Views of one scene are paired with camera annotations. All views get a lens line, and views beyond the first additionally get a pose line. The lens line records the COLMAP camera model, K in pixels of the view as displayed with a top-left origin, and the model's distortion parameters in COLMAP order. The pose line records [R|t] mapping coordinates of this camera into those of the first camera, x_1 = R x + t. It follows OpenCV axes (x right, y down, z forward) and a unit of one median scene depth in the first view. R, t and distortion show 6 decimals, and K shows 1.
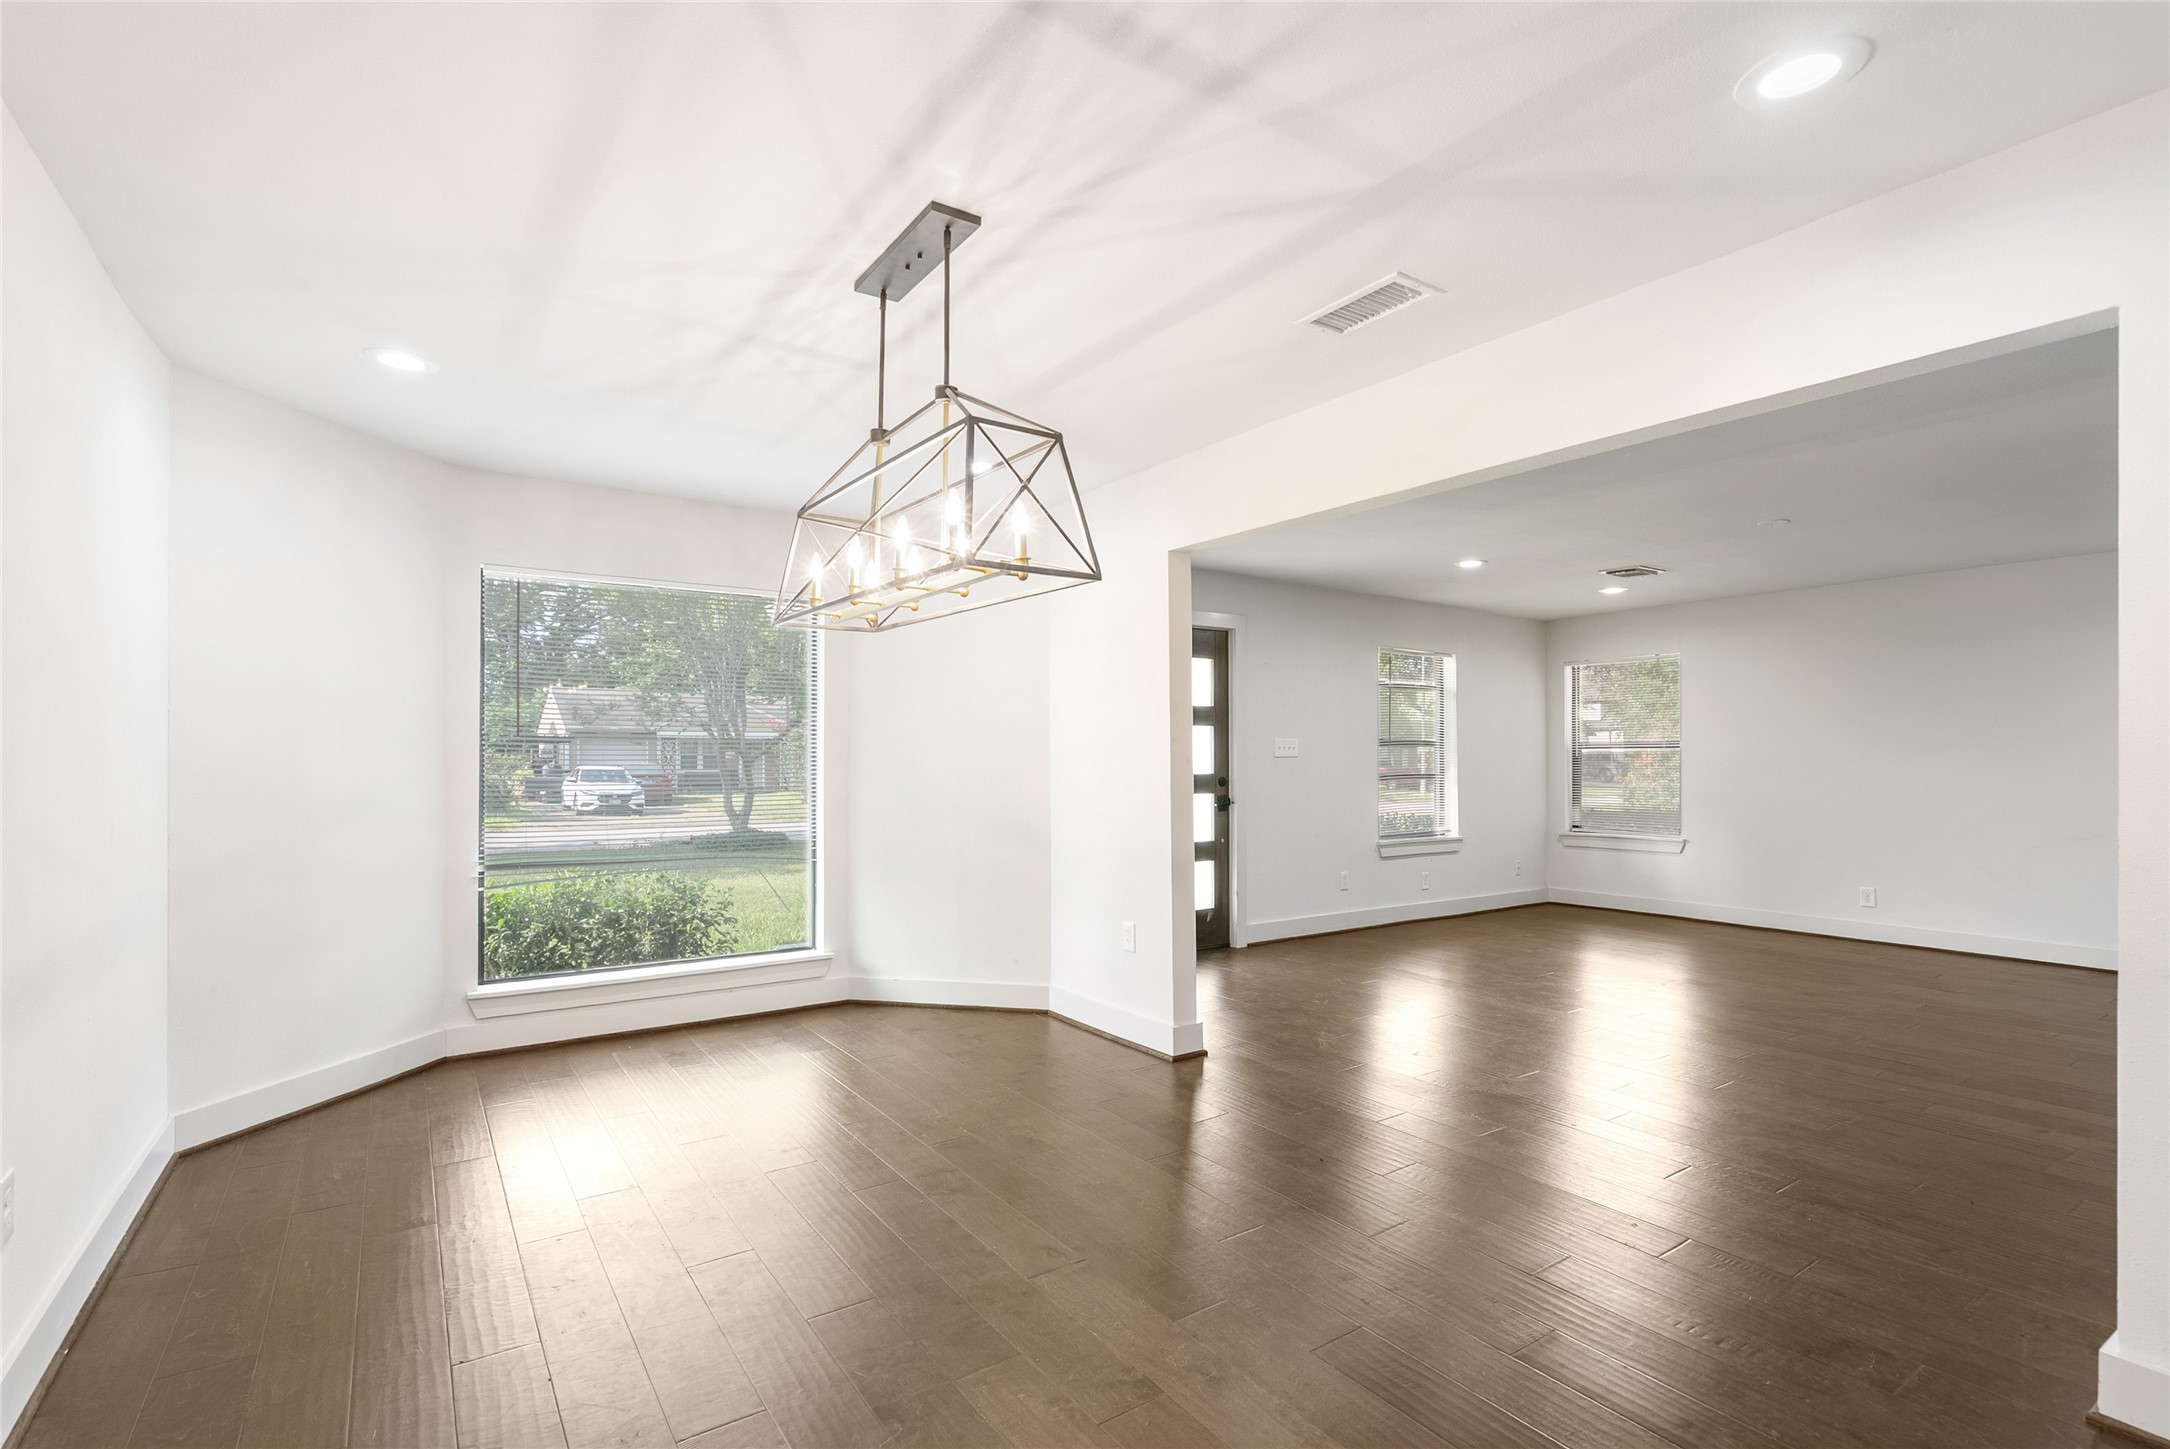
lens RADIAL K [[993.8, 0, 1087.6], [0, 993.8, 749.2], [0, 0, 1]] dist [0.000243, 0.000260]
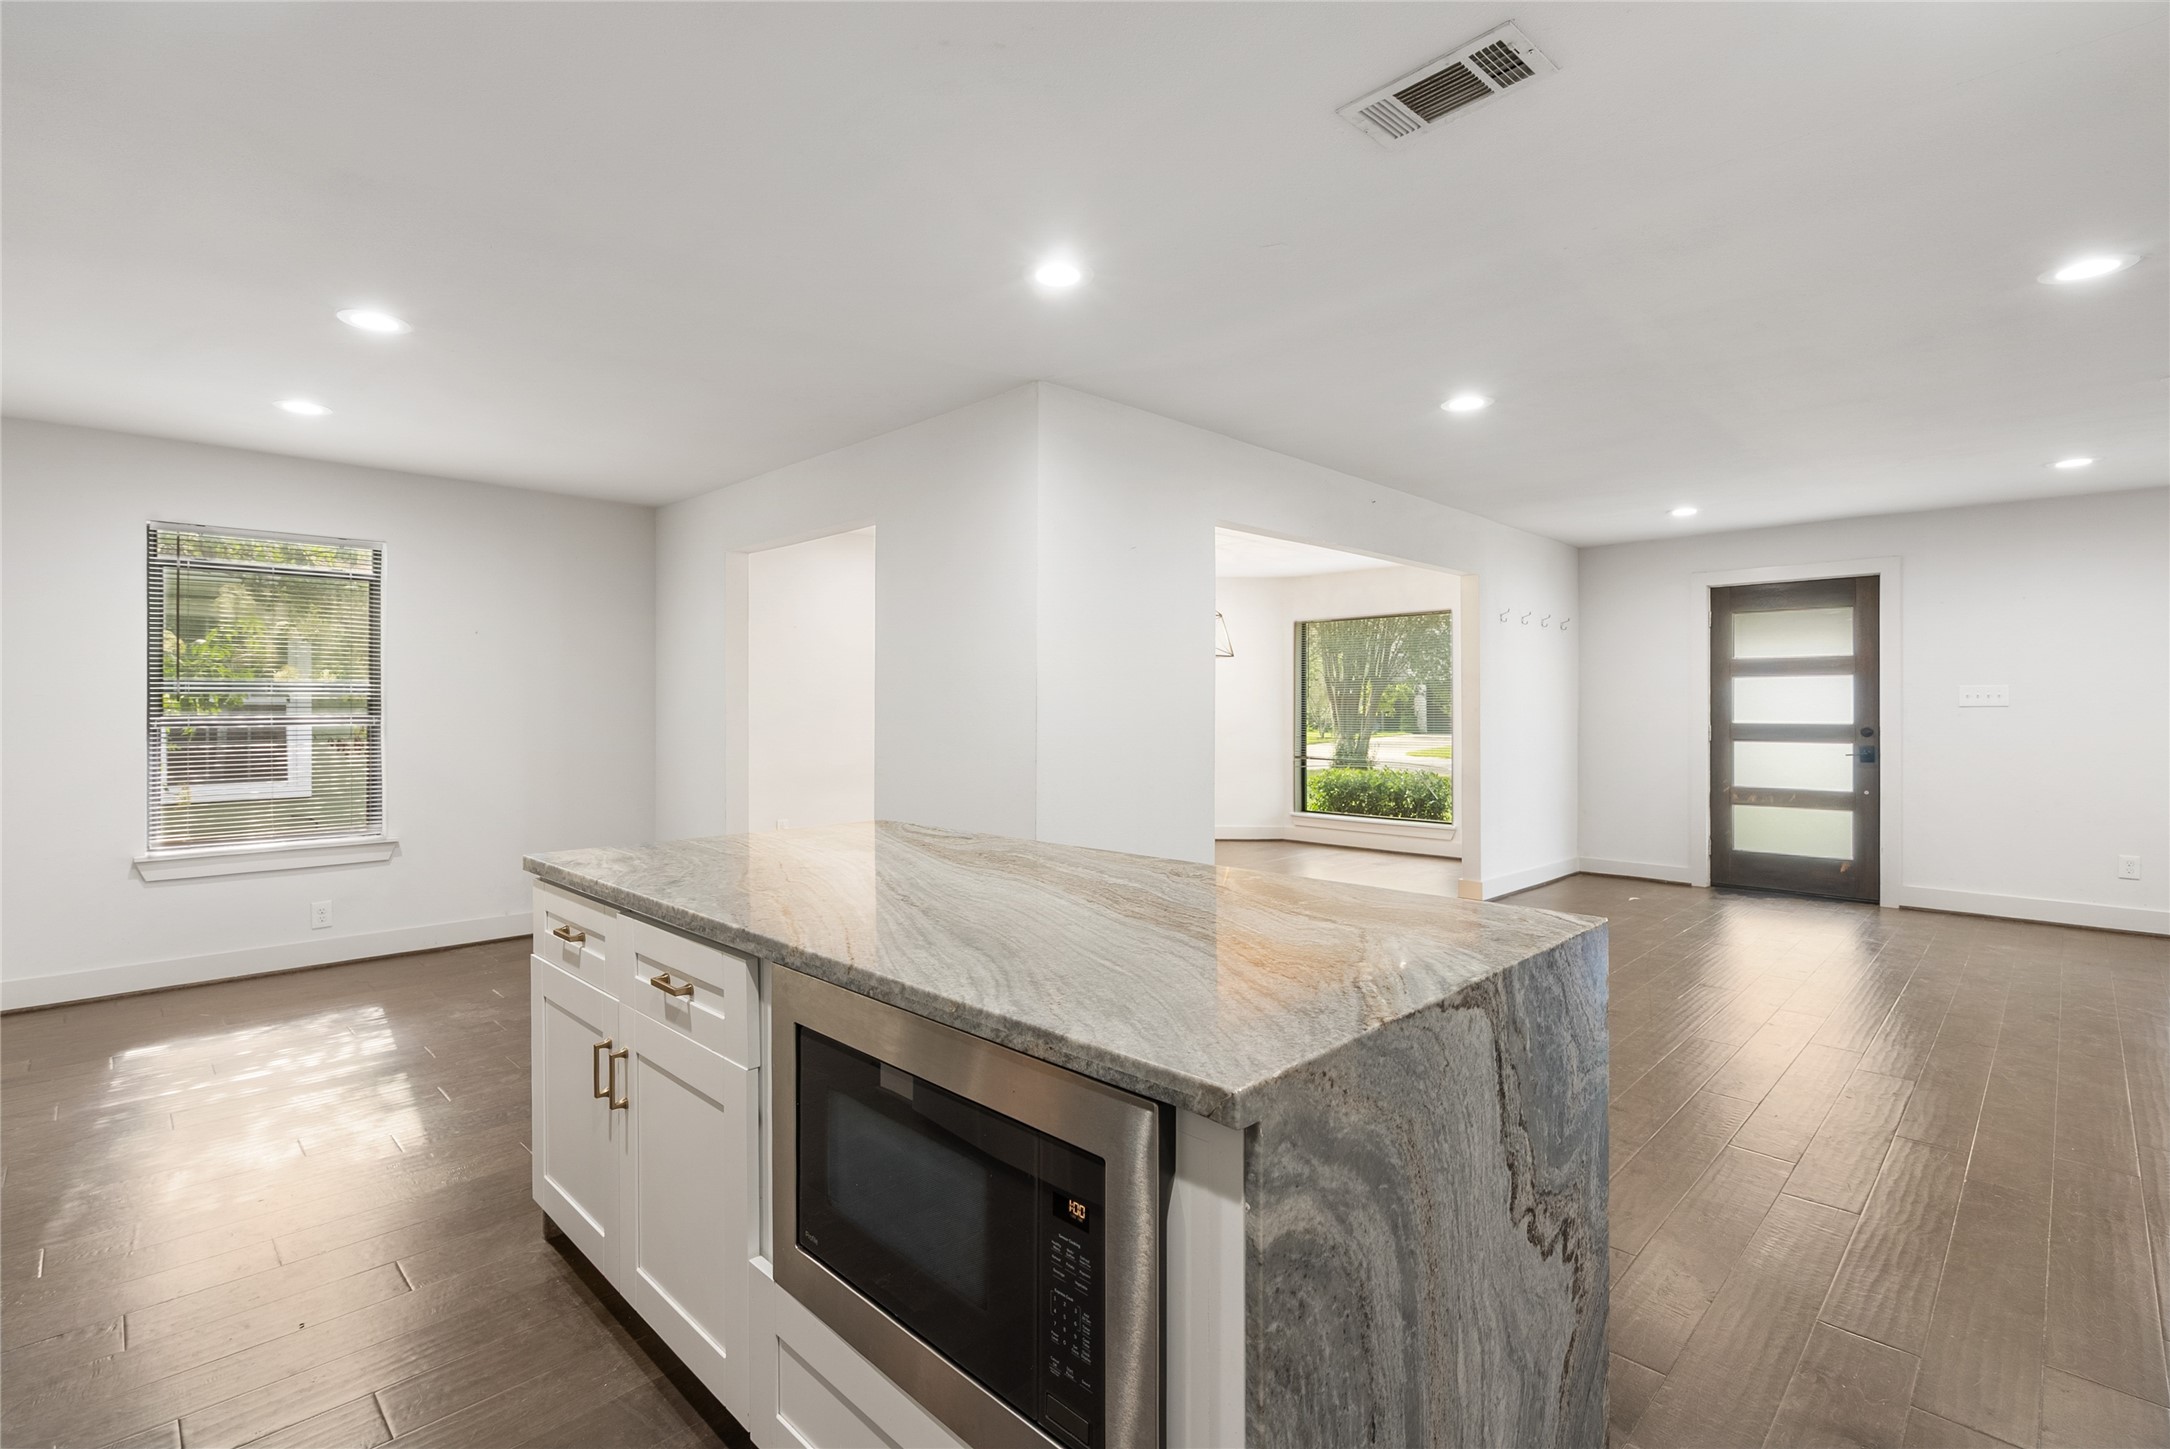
lens RADIAL K [[949.2, 0, 1086.4], [0, 949.2, 703.4], [0, 0, 1]] dist [0.000135, 0.000045]
pose [[0.155031, -0.001429, -0.987909, 0.933366], [0.007020, 0.999975, -0.000345, -0.000961], [0.987885, -0.006882, 0.155038, 0.099107]]
